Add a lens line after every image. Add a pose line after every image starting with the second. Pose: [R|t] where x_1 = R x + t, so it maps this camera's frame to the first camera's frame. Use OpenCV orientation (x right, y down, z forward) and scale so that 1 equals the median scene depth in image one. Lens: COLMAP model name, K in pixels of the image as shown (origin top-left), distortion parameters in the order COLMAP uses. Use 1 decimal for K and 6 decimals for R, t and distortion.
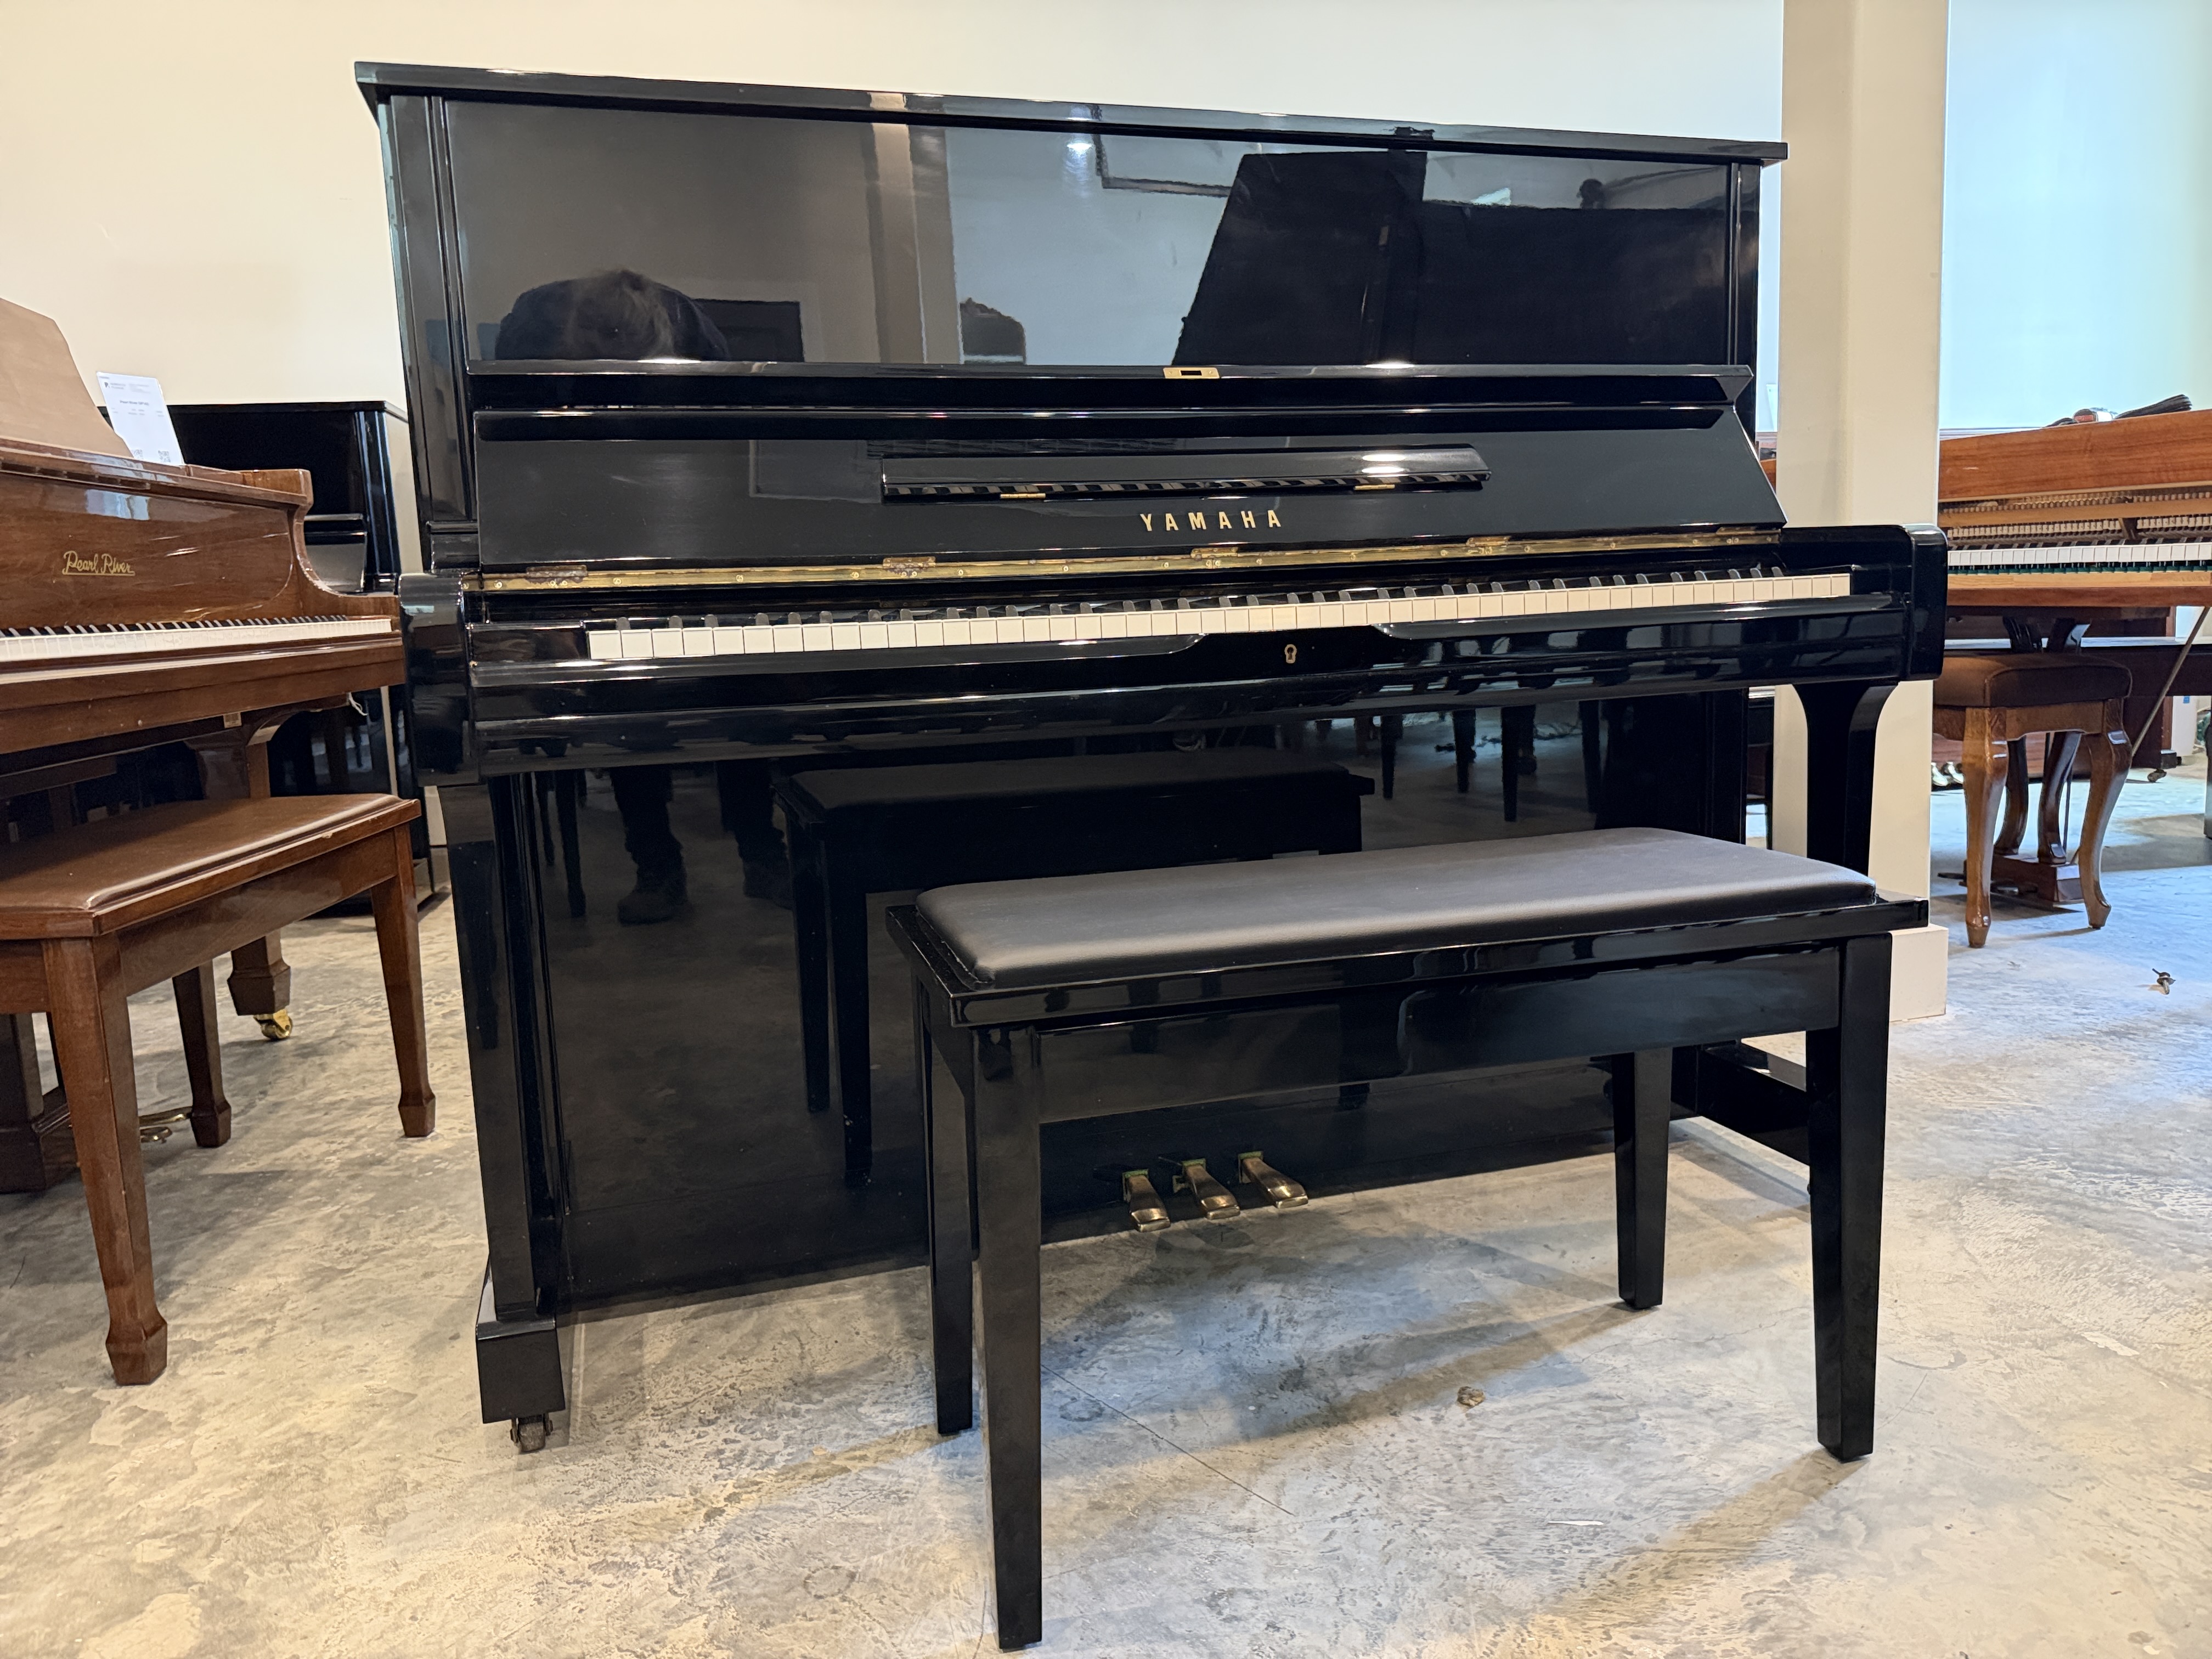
lens RADIAL K [[1615.2, 0, 1106.0], [0, 1615.2, 829.5], [0, 0, 1]] dist [0.005832, -0.029274]
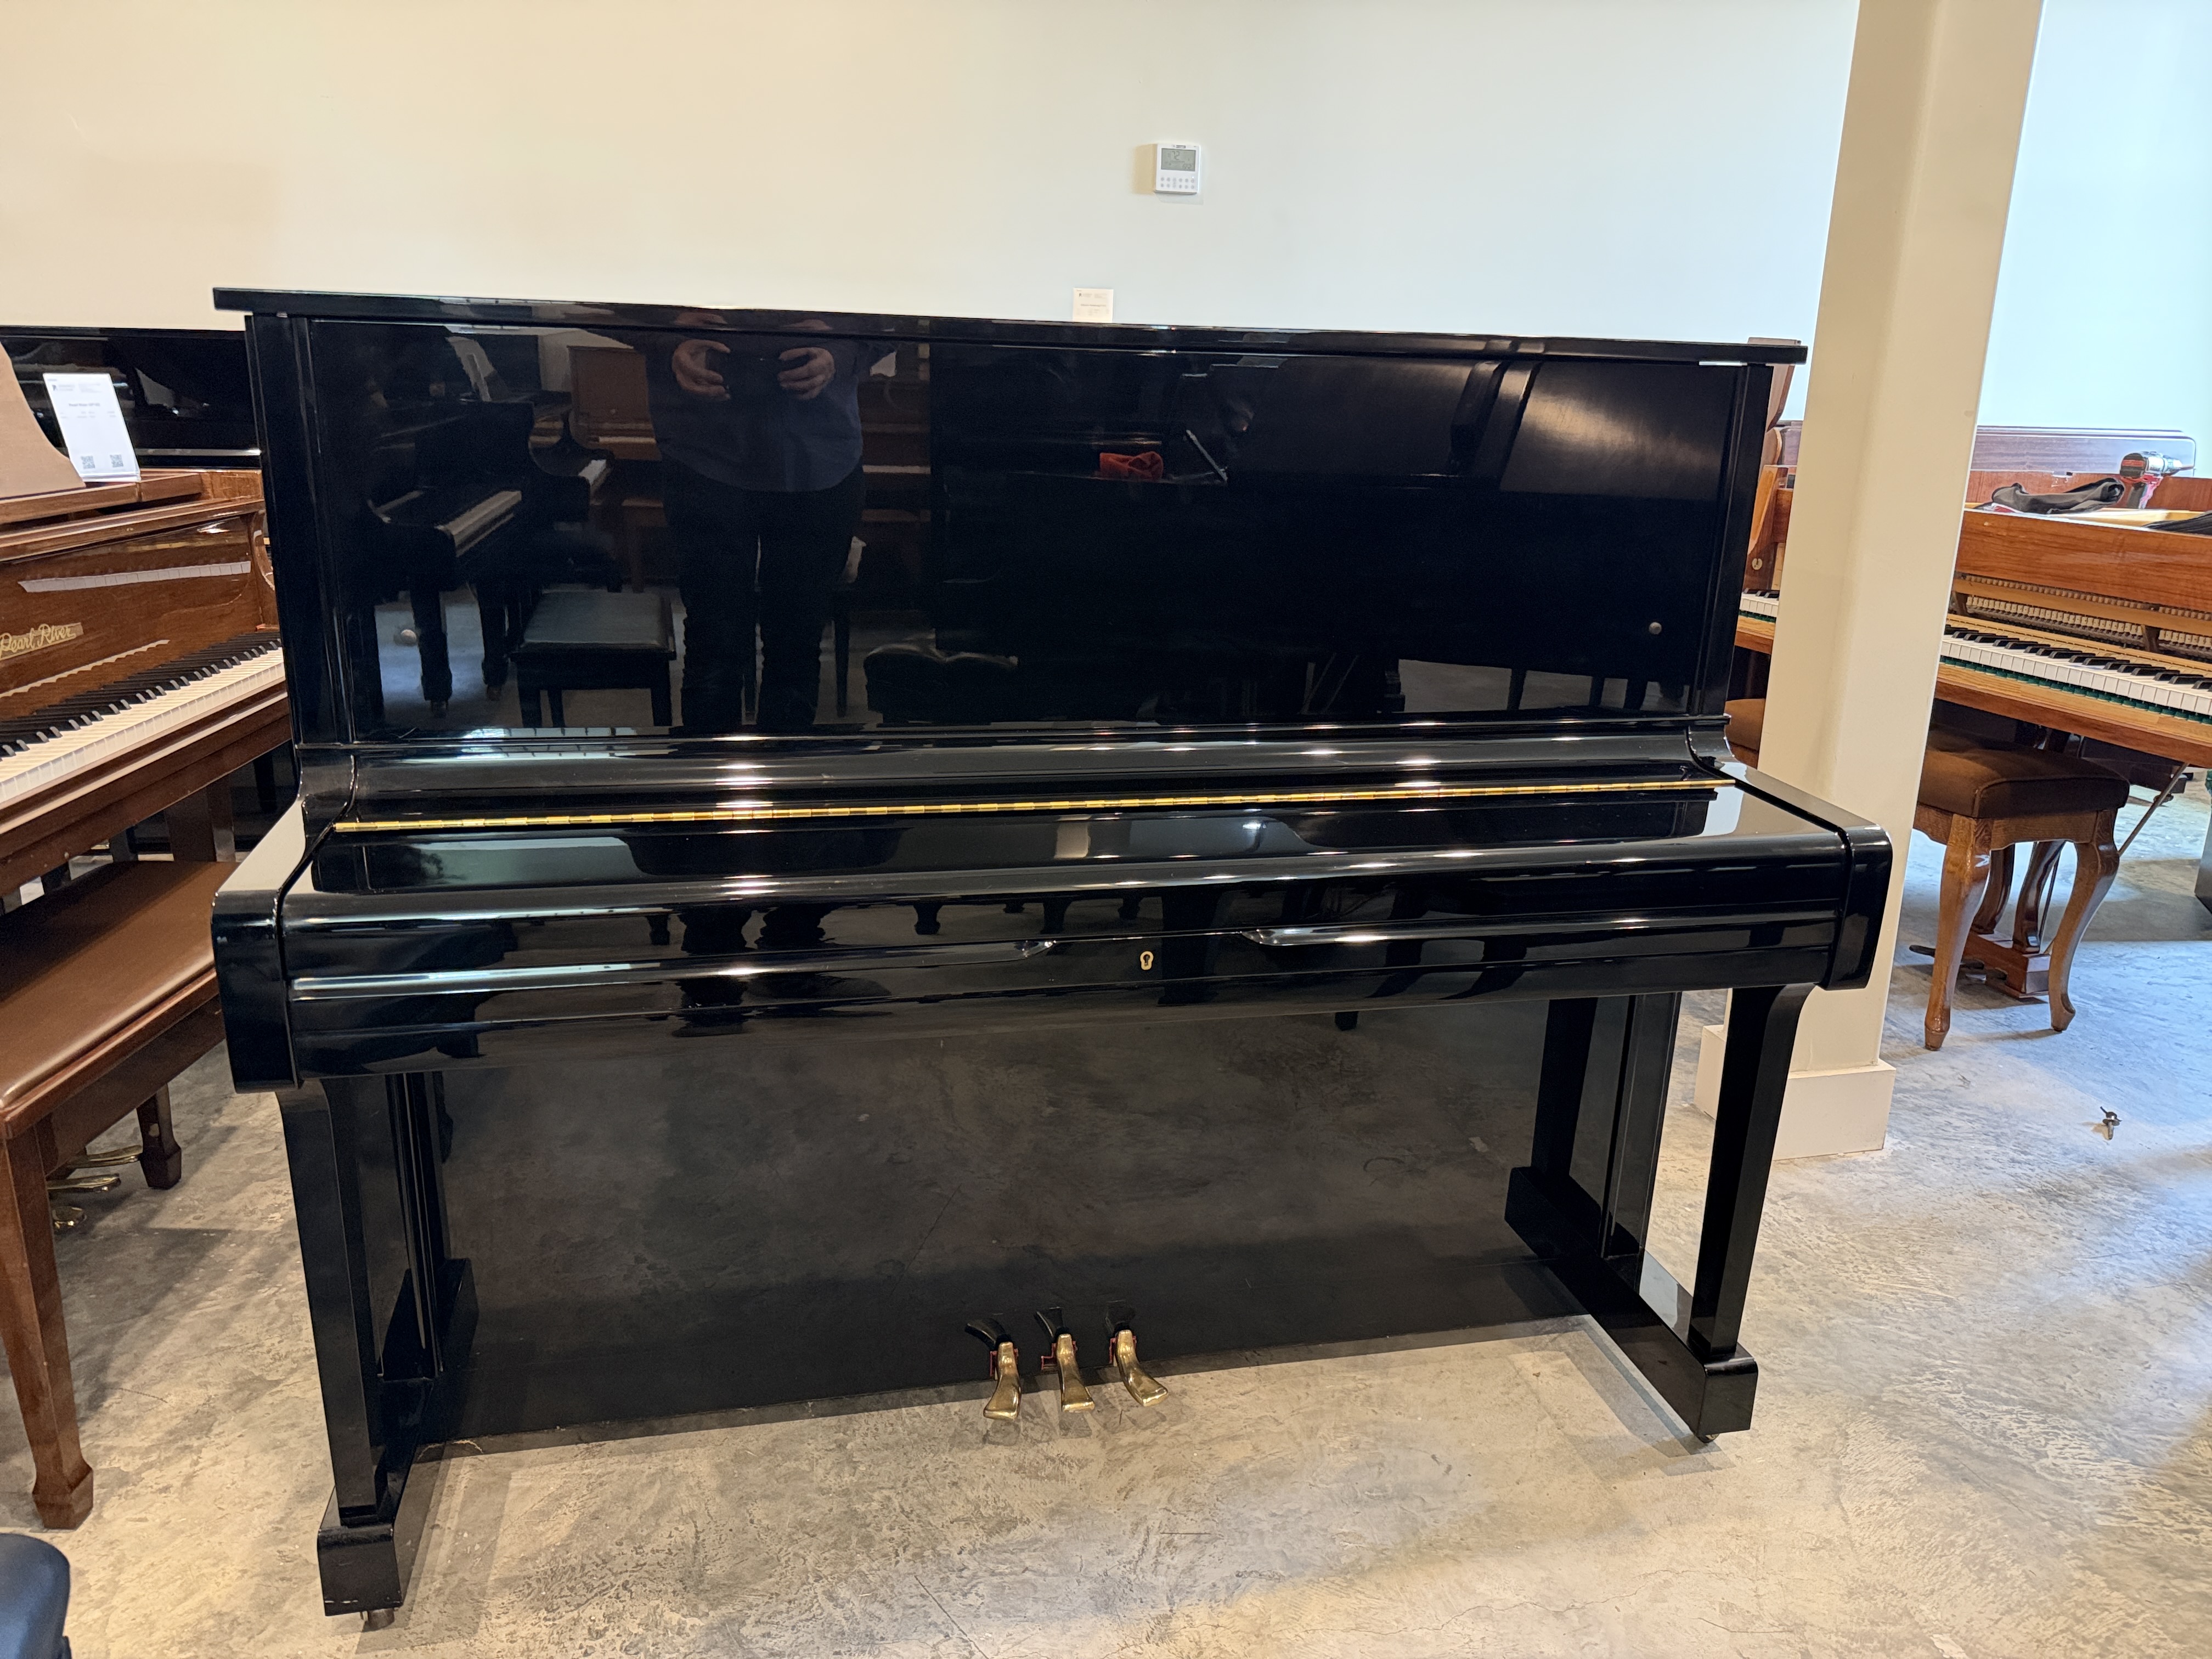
lens RADIAL K [[1613.1, 0, 1106.0], [0, 1613.1, 829.5], [0, 0, 1]] dist [-0.013016, -0.005162]
pose [[0.997812, 0.065427, -0.009515, 0.047643], [-0.063459, 0.988132, 0.139884, -0.256320], [0.018554, -0.138975, 0.990122, 0.041915]]
